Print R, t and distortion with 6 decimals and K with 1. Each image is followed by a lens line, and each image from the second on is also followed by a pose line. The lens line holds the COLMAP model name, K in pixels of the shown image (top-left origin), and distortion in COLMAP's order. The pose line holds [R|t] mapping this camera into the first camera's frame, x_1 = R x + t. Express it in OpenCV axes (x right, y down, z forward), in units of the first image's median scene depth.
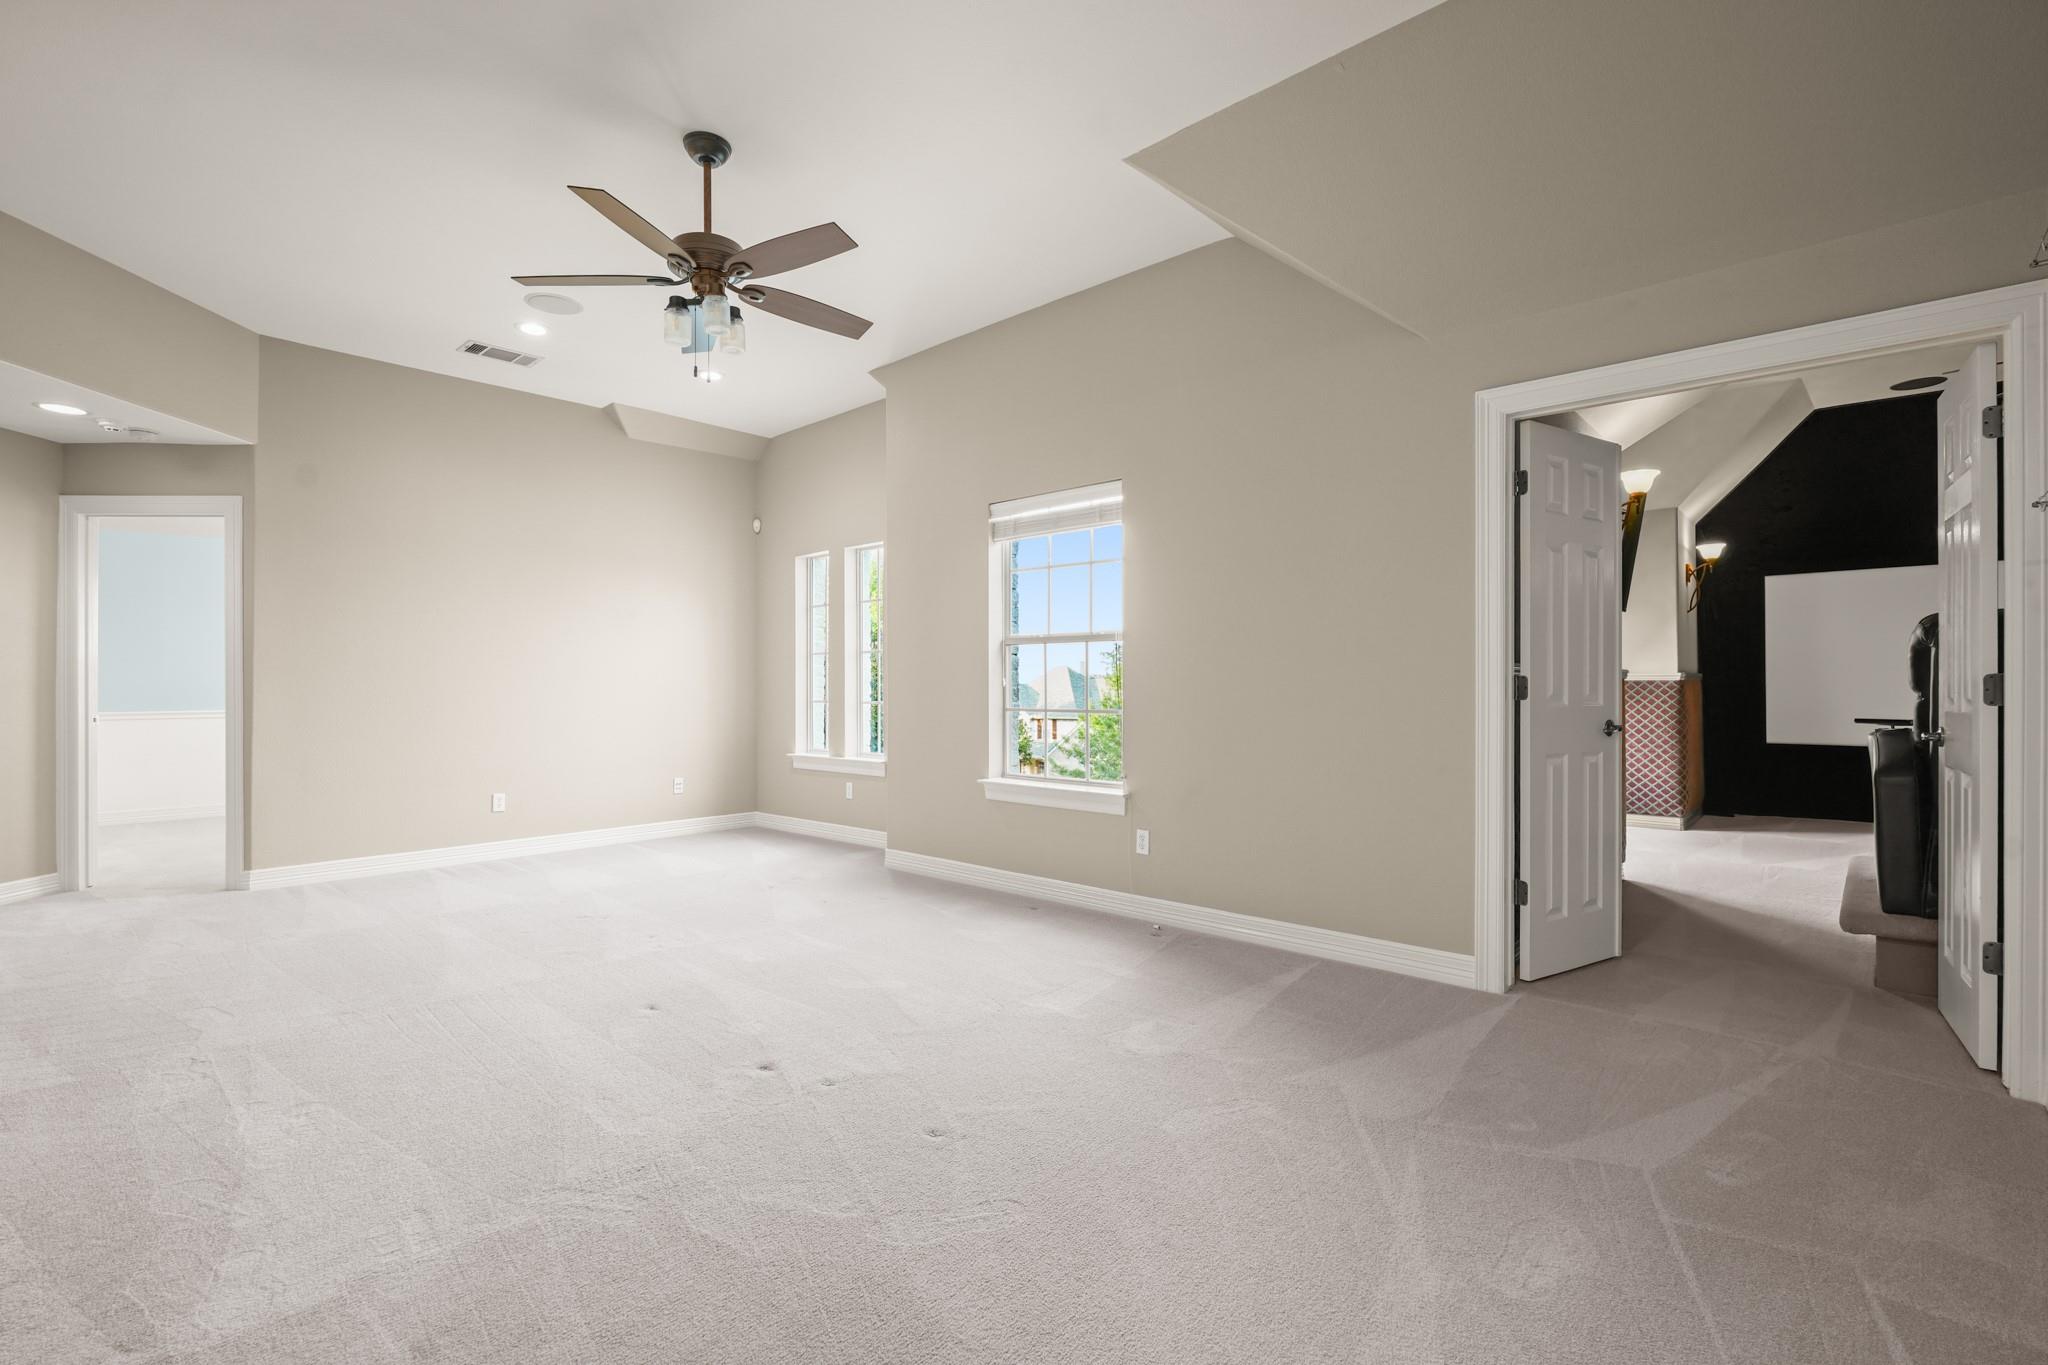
lens RADIAL K [[937.3, 0, 1027.9], [0, 937.3, 681.6], [0, 0, 1]] dist [-0.004520, 0.000852]
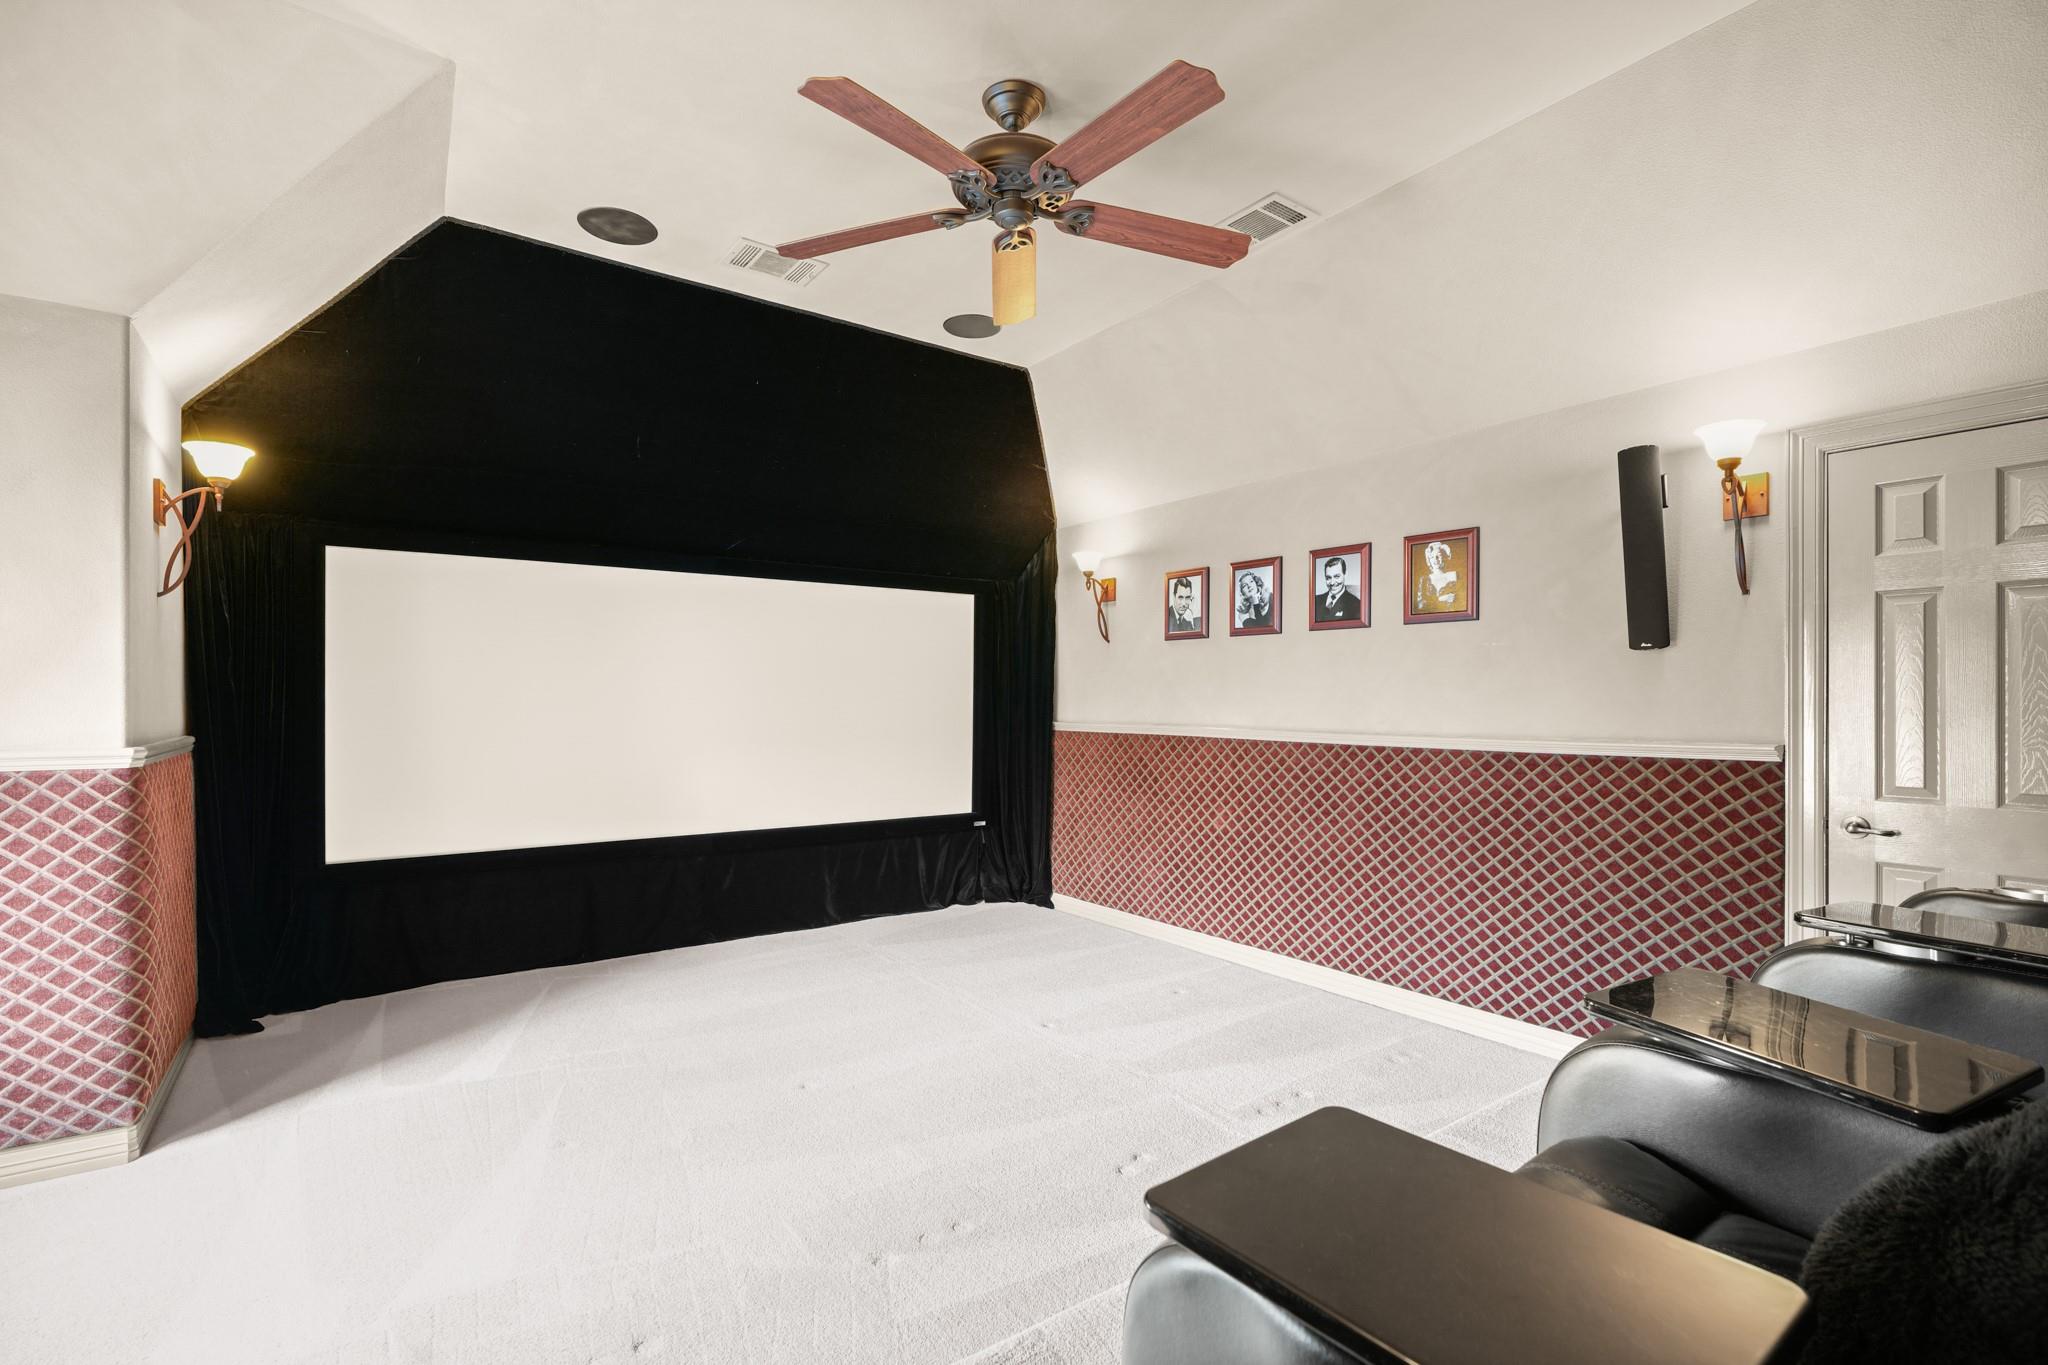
lens RADIAL K [[937.3, 0, 1033.5], [0, 937.3, 692.2], [0, 0, 1]] dist [-0.004520, 0.000852]
pose [[0.213601, 0.008328, 0.976885, 0.398185], [-0.003646, 0.999963, -0.007727, -0.030368], [-0.976914, -0.001912, 0.213624, 0.551988]]
